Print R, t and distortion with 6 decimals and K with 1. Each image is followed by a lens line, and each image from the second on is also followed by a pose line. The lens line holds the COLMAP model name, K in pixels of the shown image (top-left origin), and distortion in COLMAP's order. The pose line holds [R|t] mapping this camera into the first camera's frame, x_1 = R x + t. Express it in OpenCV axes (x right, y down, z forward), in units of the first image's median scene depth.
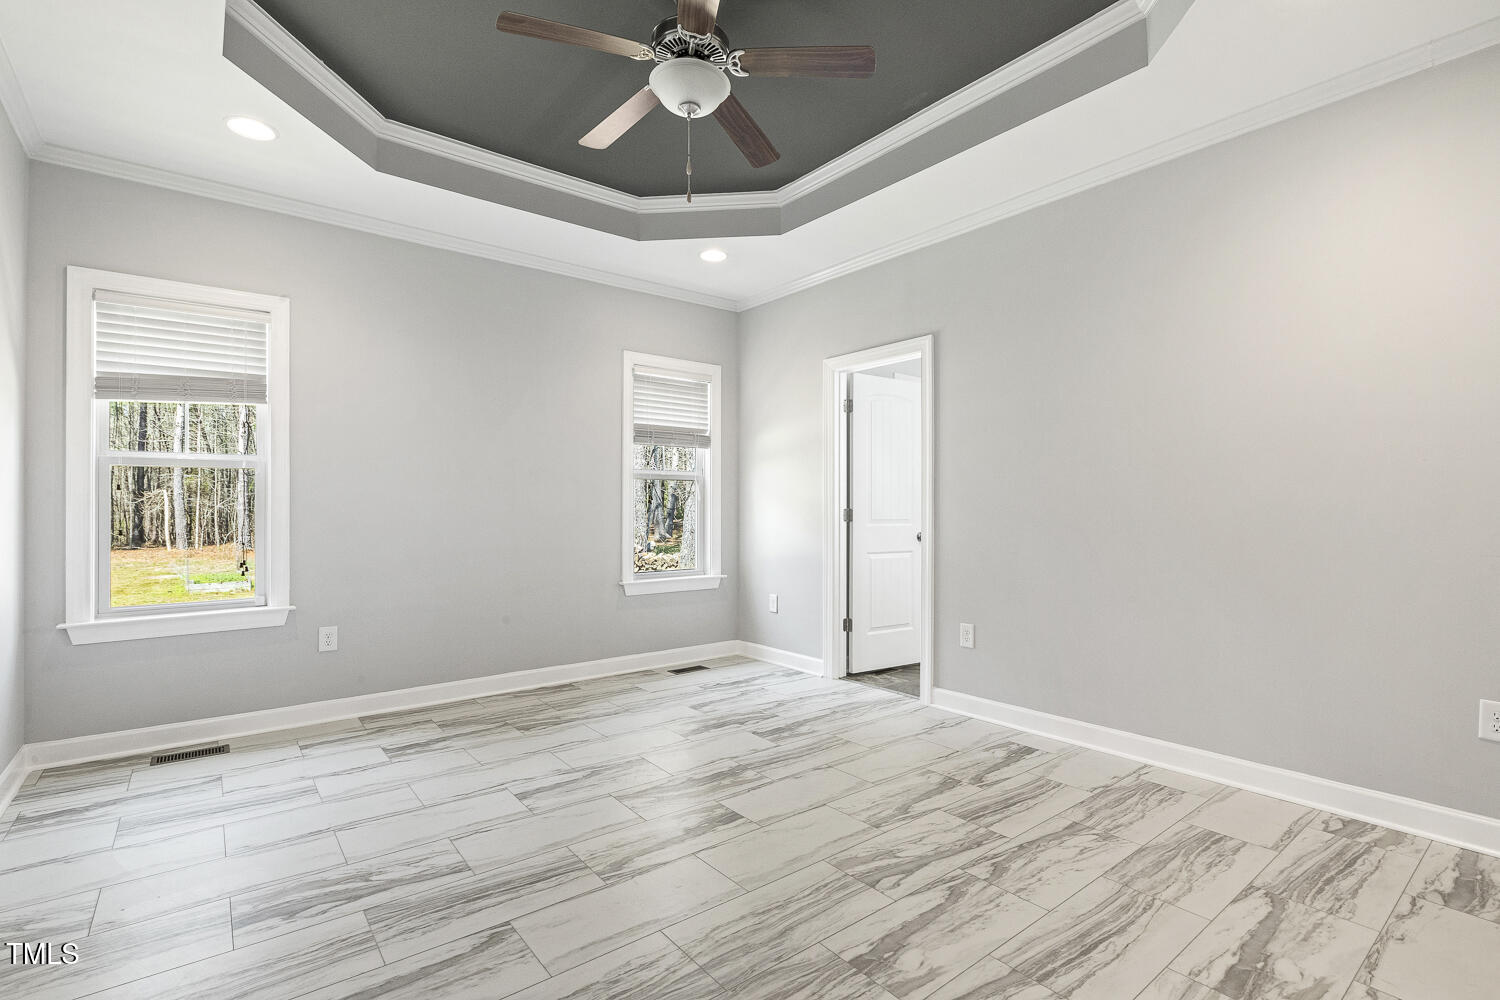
lens RADIAL K [[689.6, 0, 746.5], [0, 689.6, 500.9], [0, 0, 1]] dist [-0.007517, -0.001485]
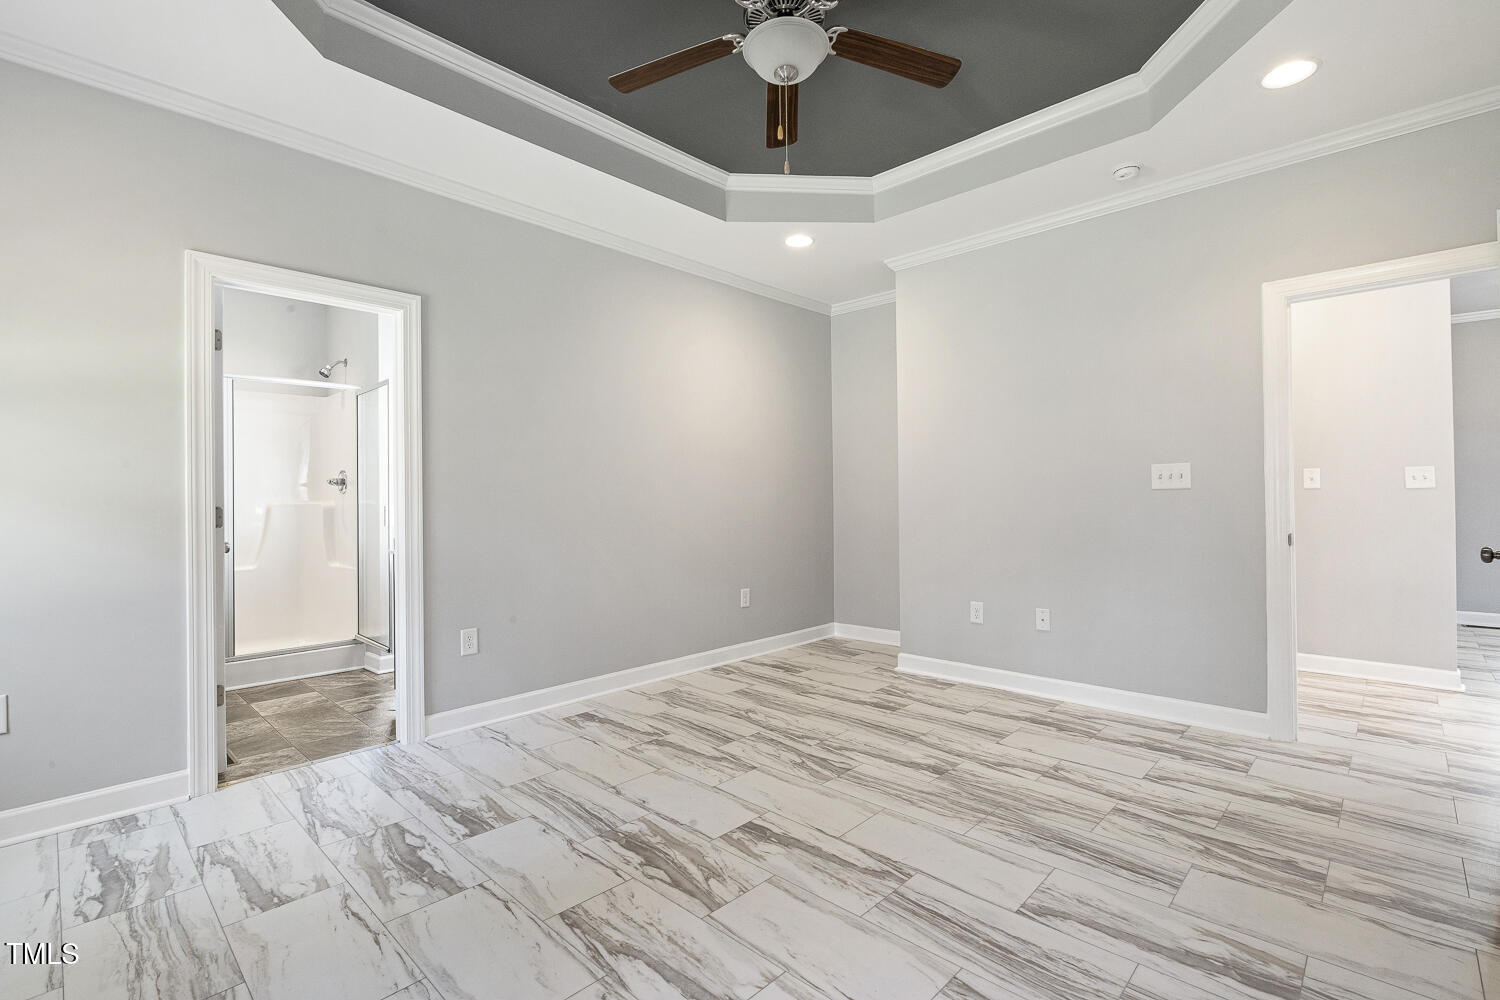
lens RADIAL K [[689.6, 0, 741.9], [0, 689.6, 502.6], [0, 0, 1]] dist [-0.007517, -0.001485]
pose [[-0.133120, -0.000977, 0.991099, -0.908999], [-0.000844, 0.999999, 0.000873, 0.011835], [-0.991100, -0.000721, -0.133121, 1.083258]]
